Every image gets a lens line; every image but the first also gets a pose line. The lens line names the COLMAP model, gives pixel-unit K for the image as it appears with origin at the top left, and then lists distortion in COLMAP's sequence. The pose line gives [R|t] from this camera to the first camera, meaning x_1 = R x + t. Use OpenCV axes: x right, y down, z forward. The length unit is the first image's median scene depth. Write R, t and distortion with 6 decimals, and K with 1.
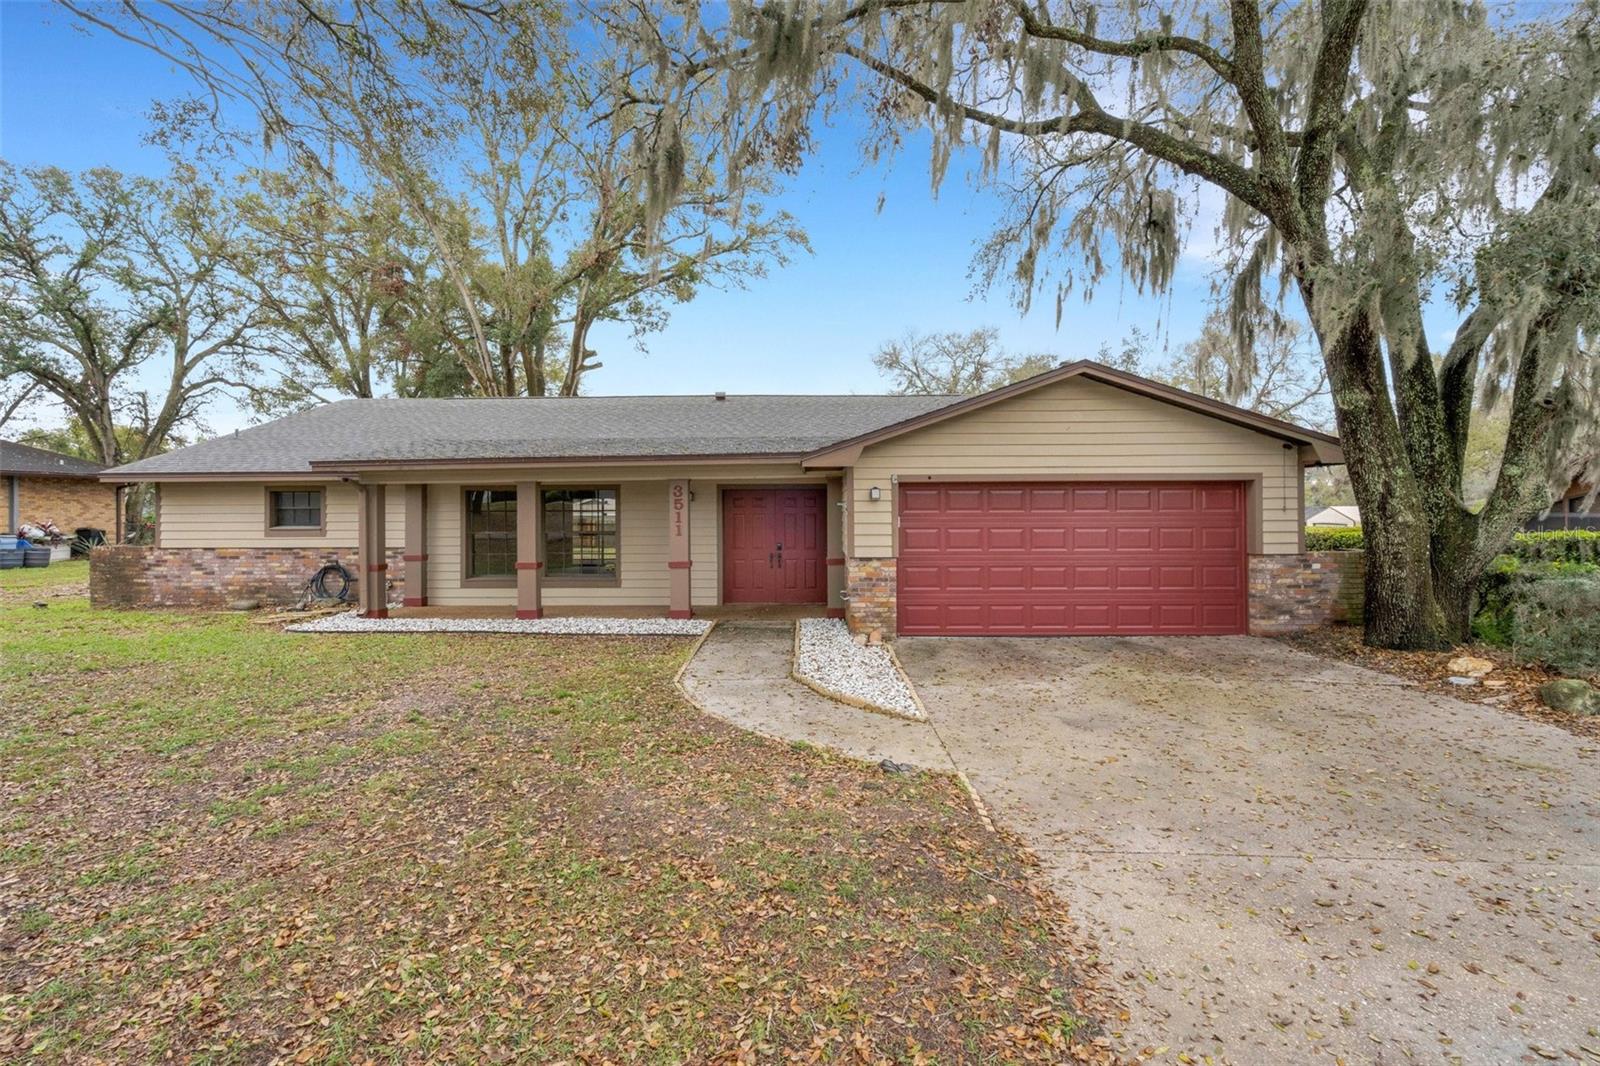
lens RADIAL K [[735.9, 0, 806.6], [0, 735.9, 521.4], [0, 0, 1]] dist [0.005535, 0.000334]
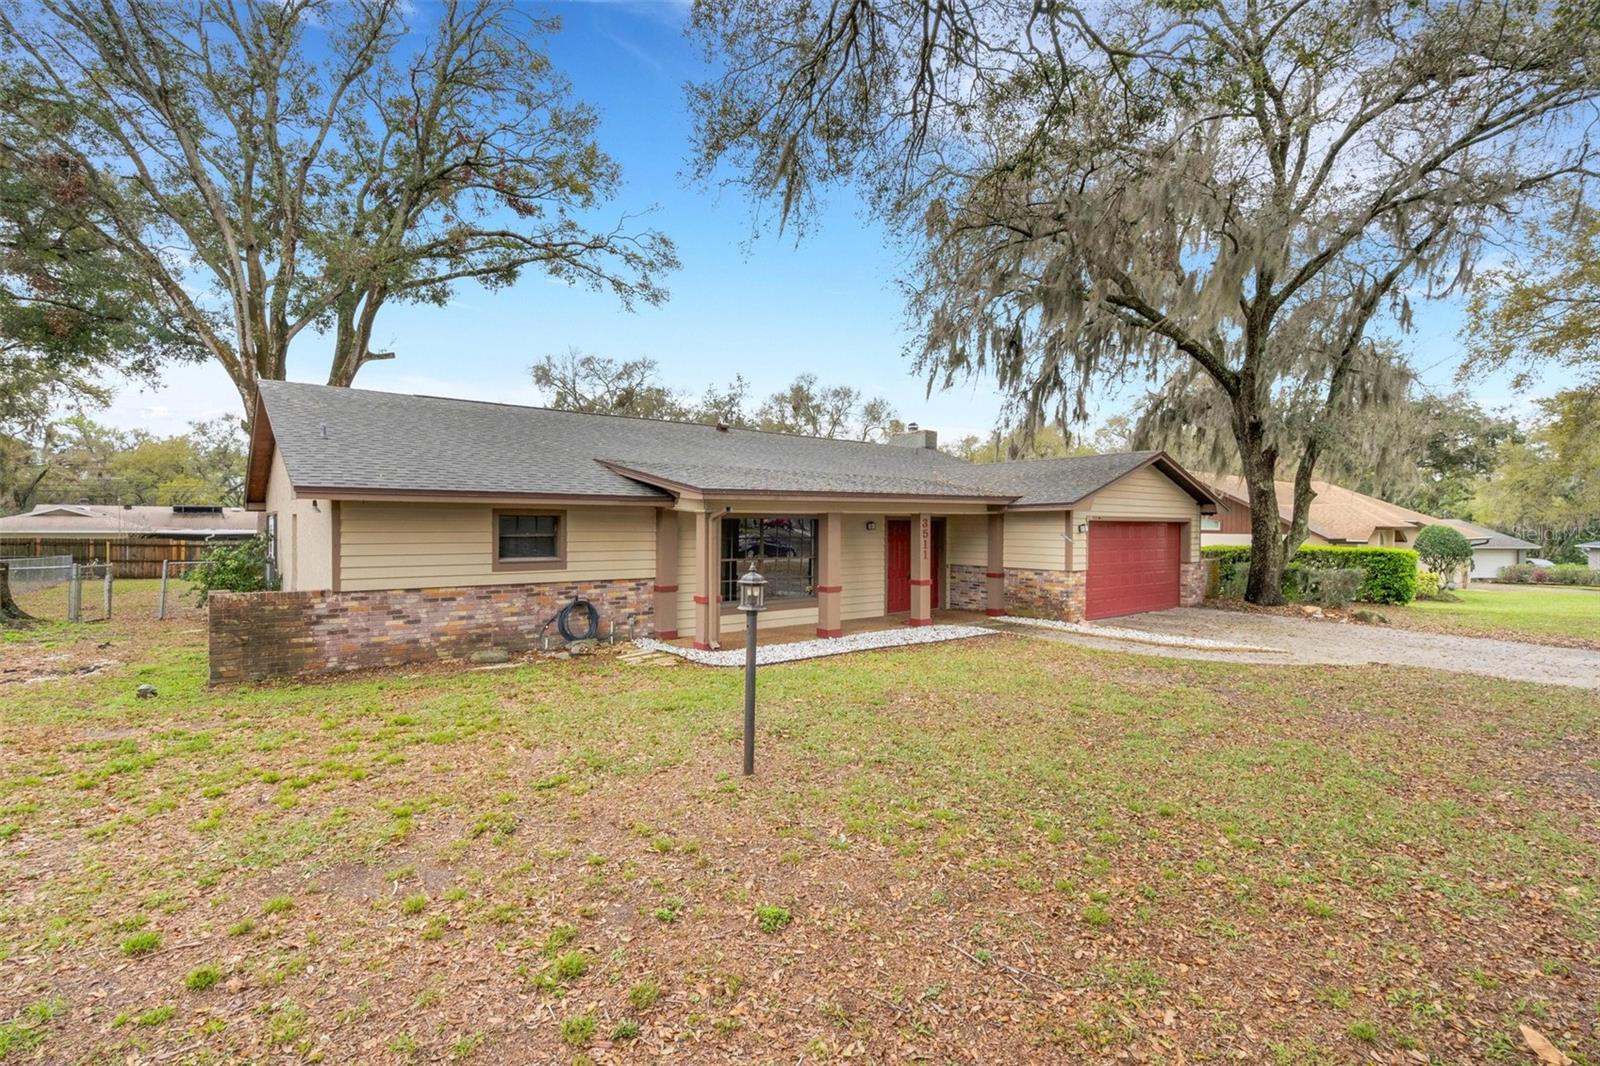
lens RADIAL K [[735.9, 0, 801.1], [0, 735.9, 530.9], [0, 0, 1]] dist [0.005535, 0.000334]
pose [[0.769402, 0.002971, 0.638758, -0.987482], [0.003919, 0.999948, -0.009371, -0.014695], [-0.638753, 0.009714, 0.769351, 0.162234]]
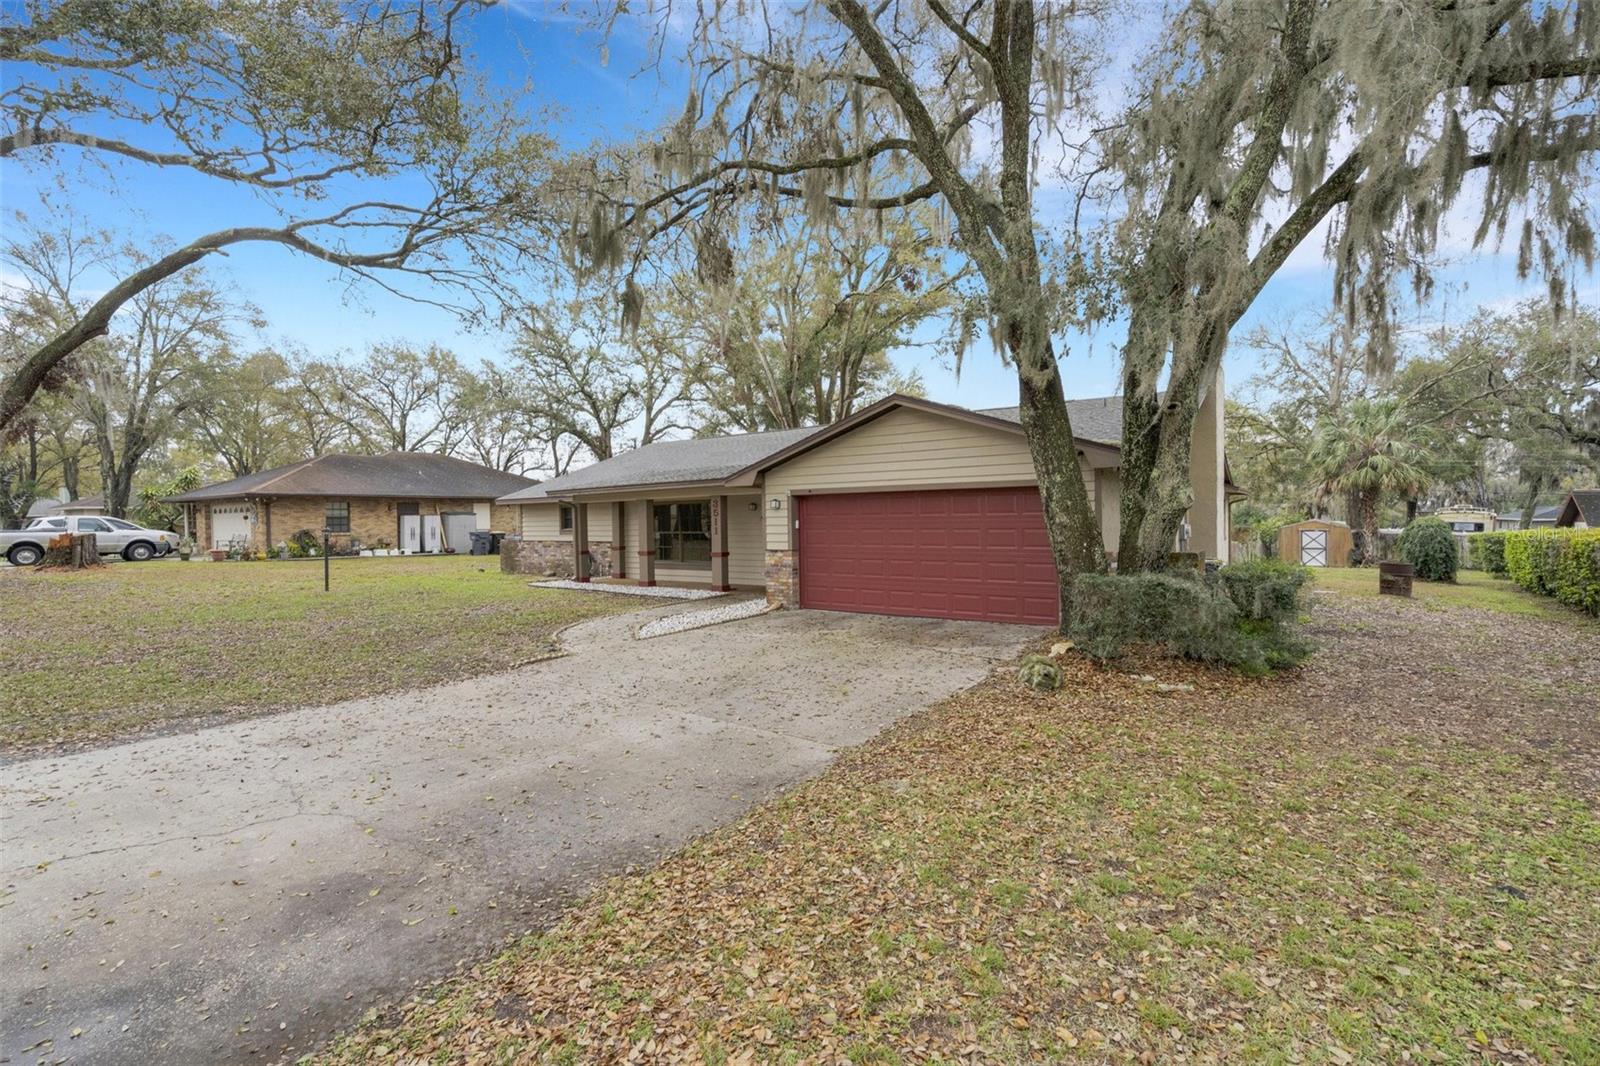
lens RADIAL K [[735.9, 0, 801.2], [0, 735.9, 536.7], [0, 0, 1]] dist [0.005535, 0.000334]
pose [[0.822761, 0.004480, -0.568369, 0.700361], [0.006123, 0.999841, 0.016745, 0.000741], [0.568354, -0.017257, 0.822603, -0.089342]]
